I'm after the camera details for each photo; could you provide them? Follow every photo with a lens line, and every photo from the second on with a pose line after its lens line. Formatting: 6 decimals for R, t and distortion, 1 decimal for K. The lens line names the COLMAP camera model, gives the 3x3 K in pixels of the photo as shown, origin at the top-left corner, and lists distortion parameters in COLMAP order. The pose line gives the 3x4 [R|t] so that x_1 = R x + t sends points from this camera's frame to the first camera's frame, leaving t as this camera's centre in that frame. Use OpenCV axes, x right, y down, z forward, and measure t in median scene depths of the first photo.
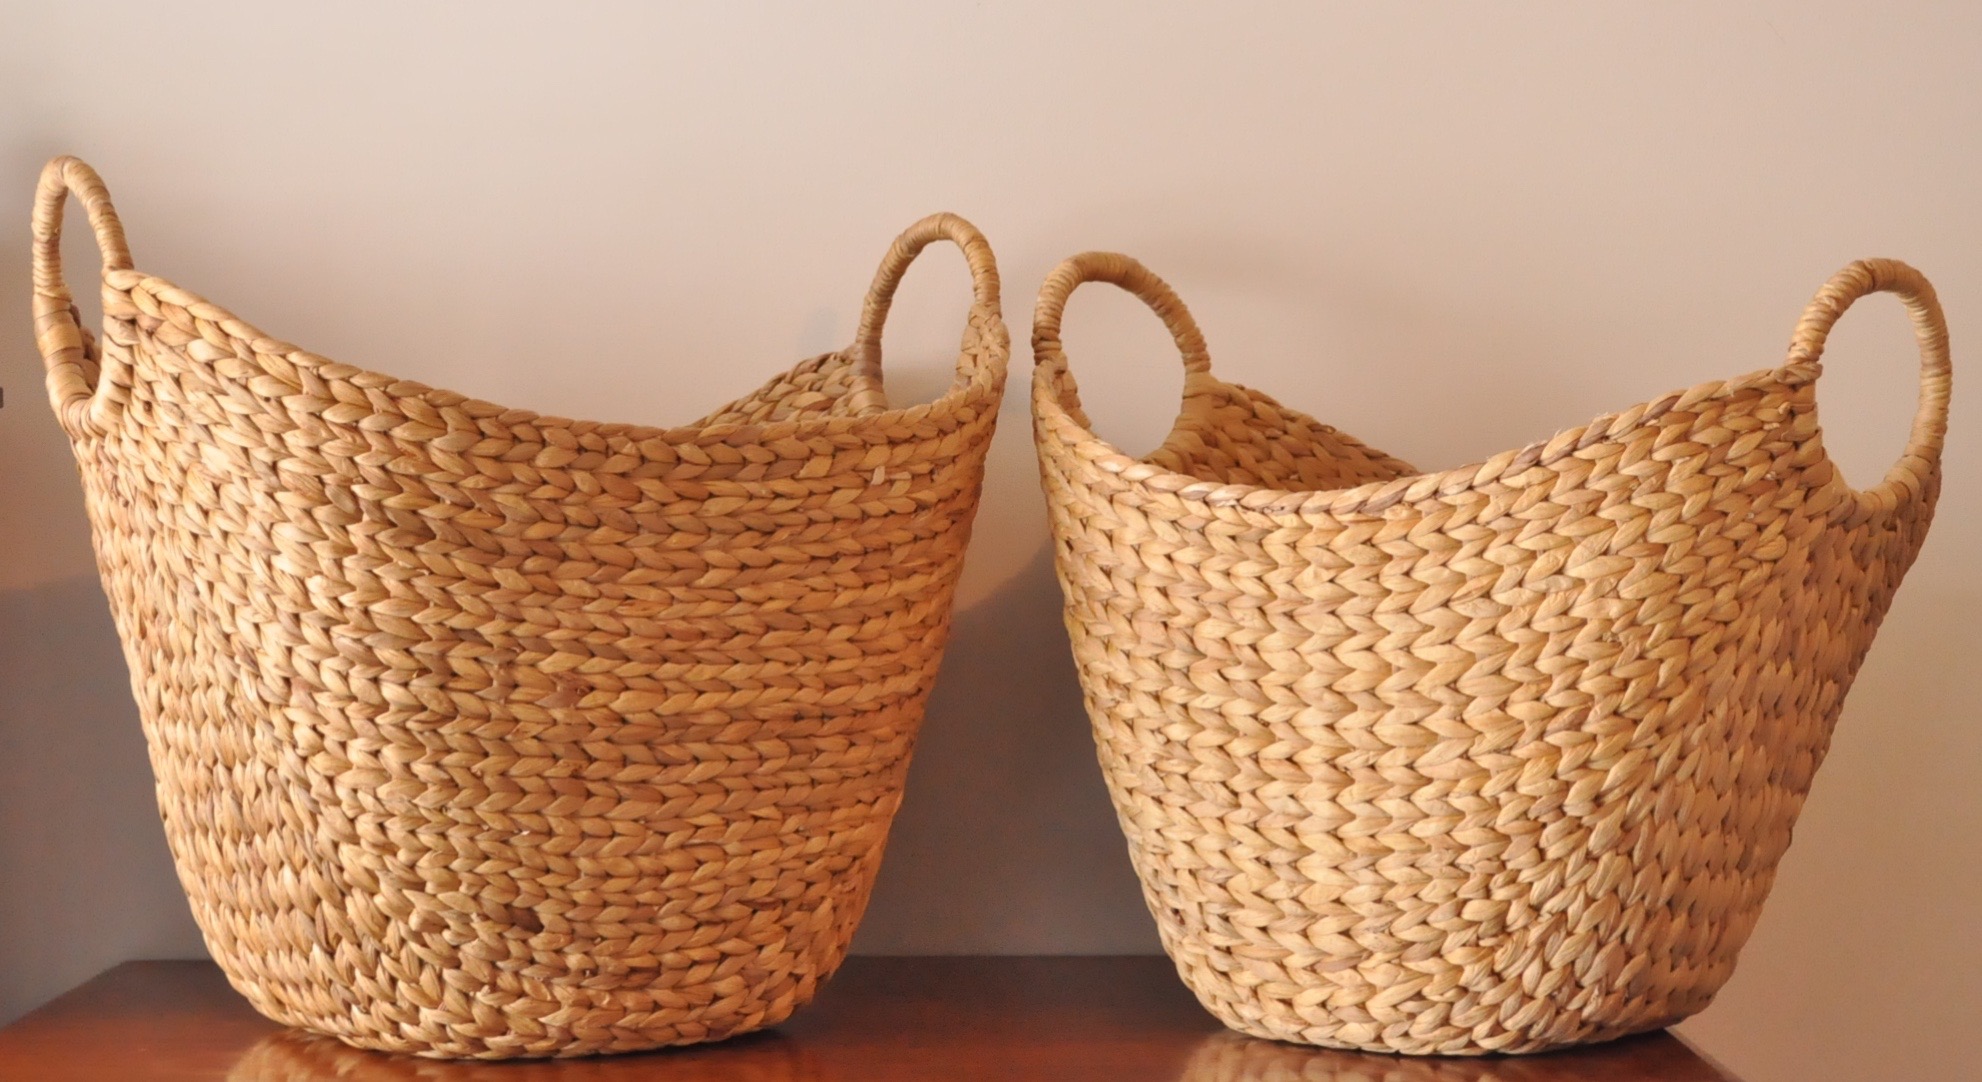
lens RADIAL K [[3183.9, 0, 990.7], [0, 3183.9, 543.4], [0, 0, 1]] dist [0.026937, 0.000000]
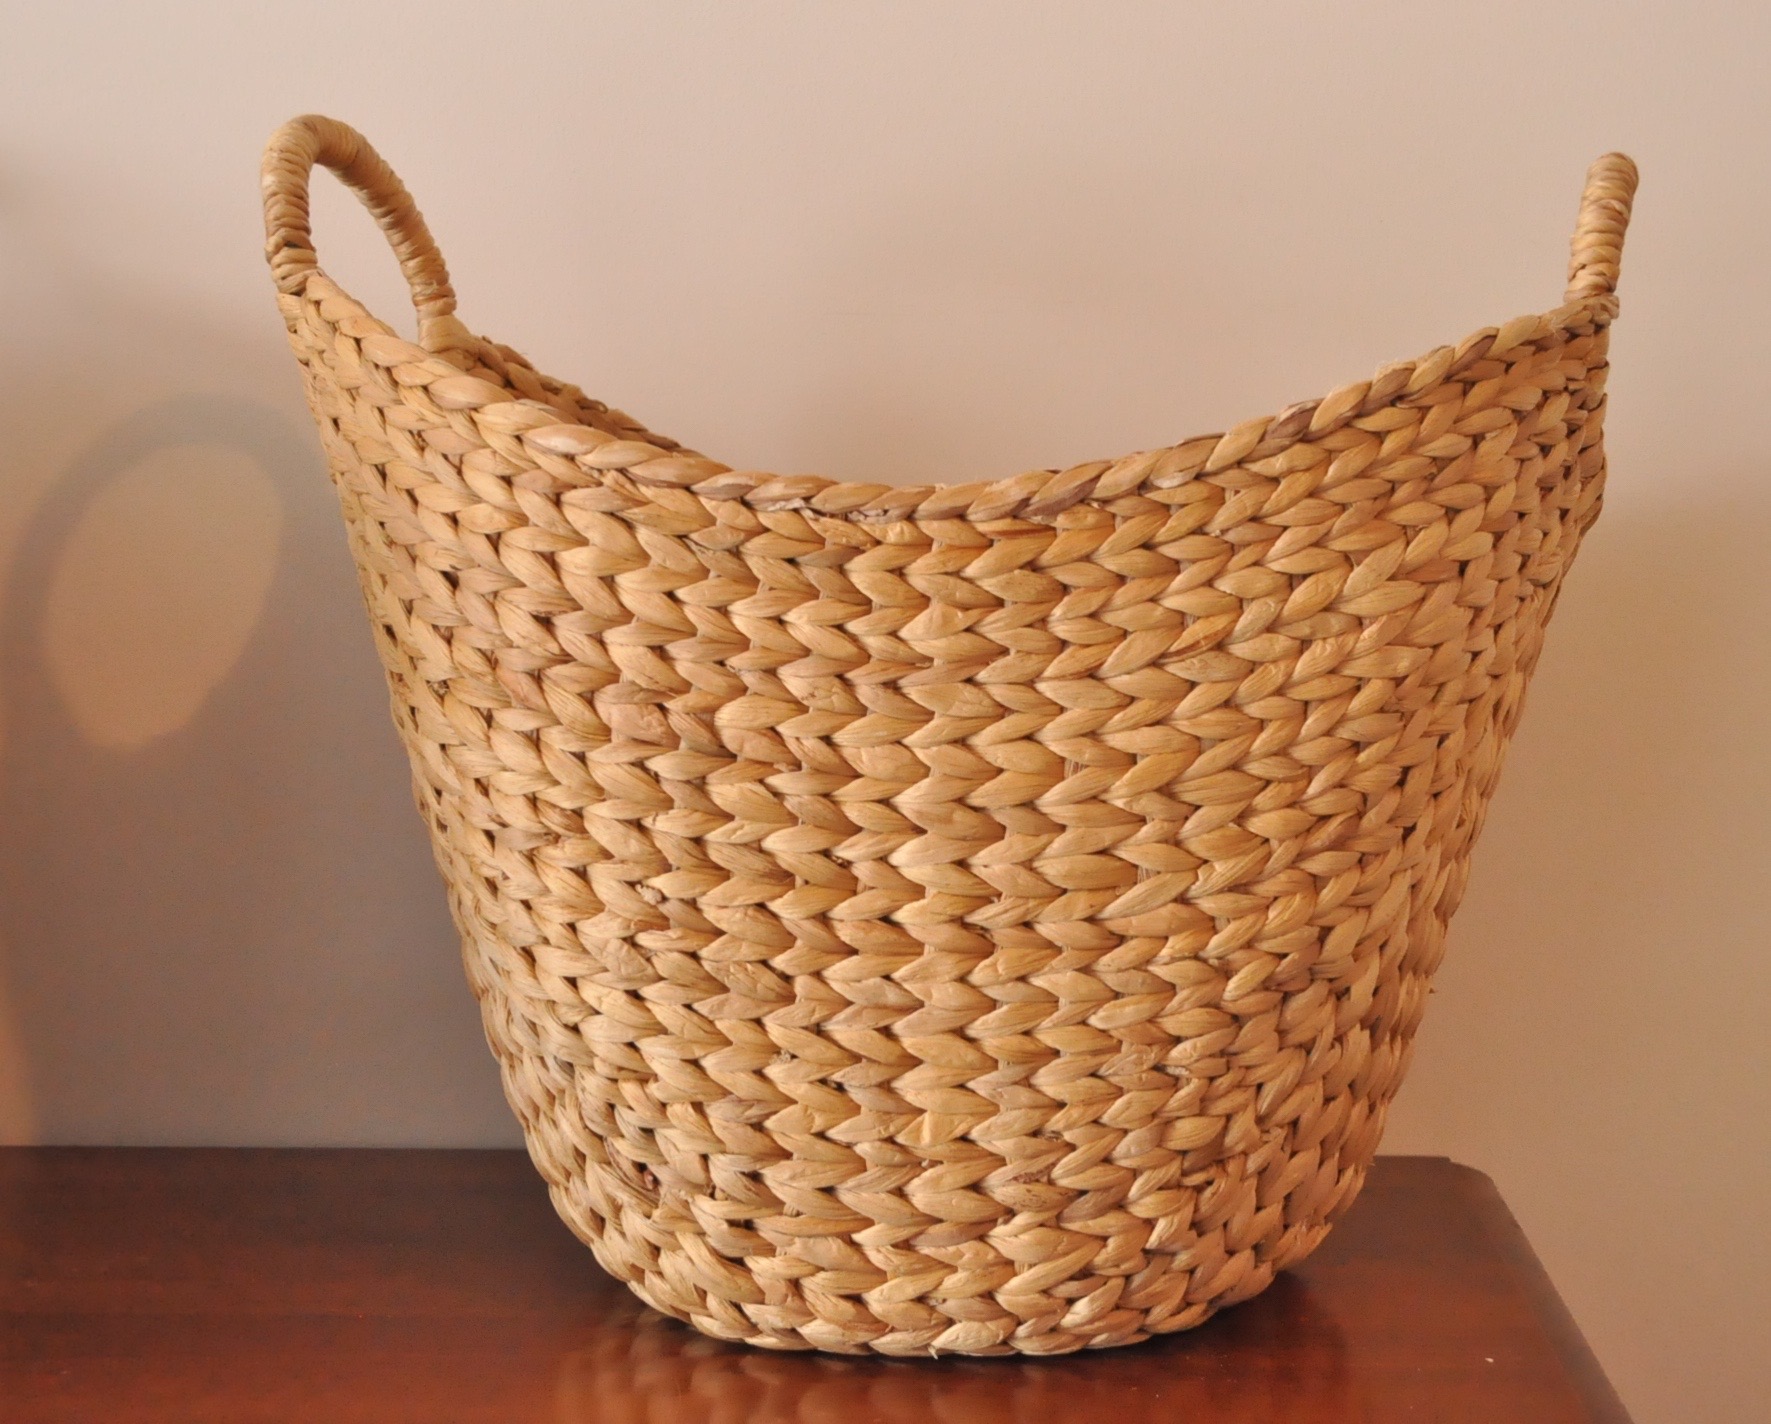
lens RADIAL K [[2719.3, 0, 885.6], [0, 2719.3, 704.6], [0, 0, 1]] dist [0.025036, 0.000000]
pose [[0.862226, -0.039514, 0.504979, -0.173779], [0.014461, 0.998467, 0.053437, -0.001960], [-0.506316, -0.038772, 0.861476, 0.555601]]
